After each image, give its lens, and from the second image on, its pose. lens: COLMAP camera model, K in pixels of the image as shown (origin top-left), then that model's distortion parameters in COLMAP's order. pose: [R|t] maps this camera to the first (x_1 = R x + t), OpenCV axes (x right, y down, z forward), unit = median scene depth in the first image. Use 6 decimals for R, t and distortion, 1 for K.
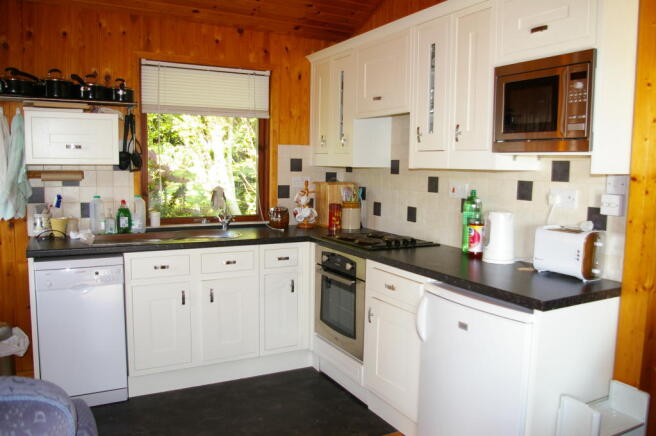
lens RADIAL K [[522.6, 0, 327.2], [0, 522.6, 217.1], [0, 0, 1]] dist [-0.062668, -0.000003]
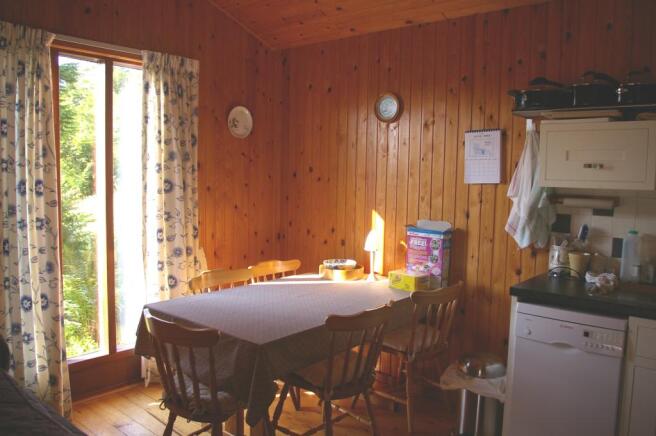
lens RADIAL K [[522.6, 0, 329.5], [0, 522.6, 219.9], [0, 0, 1]] dist [-0.062668, -0.000003]
pose [[0.361457, 0.073961, -0.929451, 0.091201], [-0.105003, 0.993736, 0.038241, -0.041579], [0.926457, 0.083772, 0.366959, 0.332308]]
